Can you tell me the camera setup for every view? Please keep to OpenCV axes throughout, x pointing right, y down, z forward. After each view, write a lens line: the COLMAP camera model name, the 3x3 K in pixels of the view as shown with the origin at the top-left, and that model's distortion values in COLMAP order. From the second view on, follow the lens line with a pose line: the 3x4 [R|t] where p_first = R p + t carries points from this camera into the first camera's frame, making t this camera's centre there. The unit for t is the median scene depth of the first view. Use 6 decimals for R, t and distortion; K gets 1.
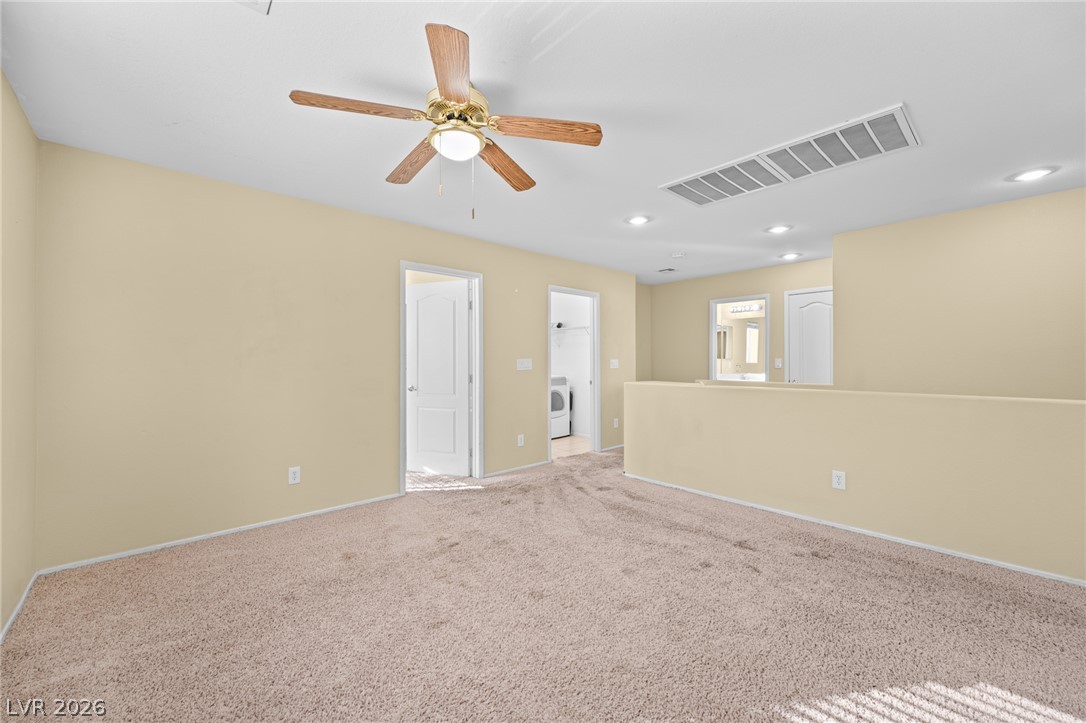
lens RADIAL K [[435.1, 0, 547.9], [0, 435.1, 364.5], [0, 0, 1]] dist [0.002326, -0.001084]
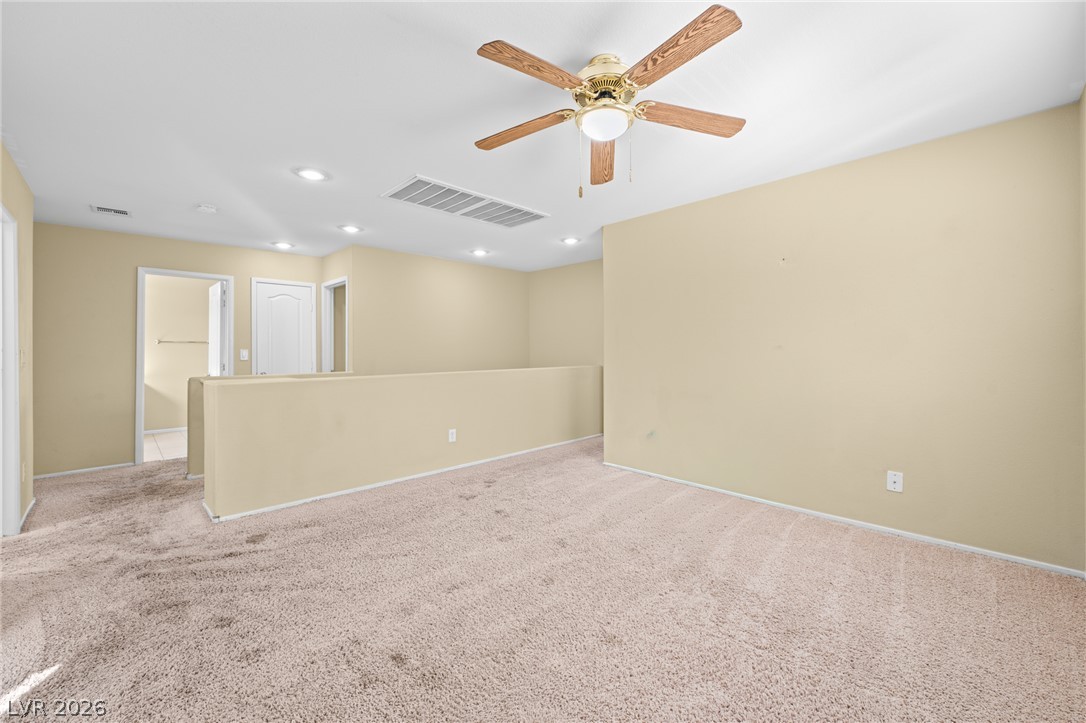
lens RADIAL K [[435.1, 0, 544.6], [0, 435.1, 350.7], [0, 0, 1]] dist [0.002326, -0.001084]
pose [[-0.032093, 0.002962, 0.999481, -0.592264], [0.013919, 0.999900, -0.002516, -0.000356], [-0.999388, 0.013831, -0.032131, 0.593800]]
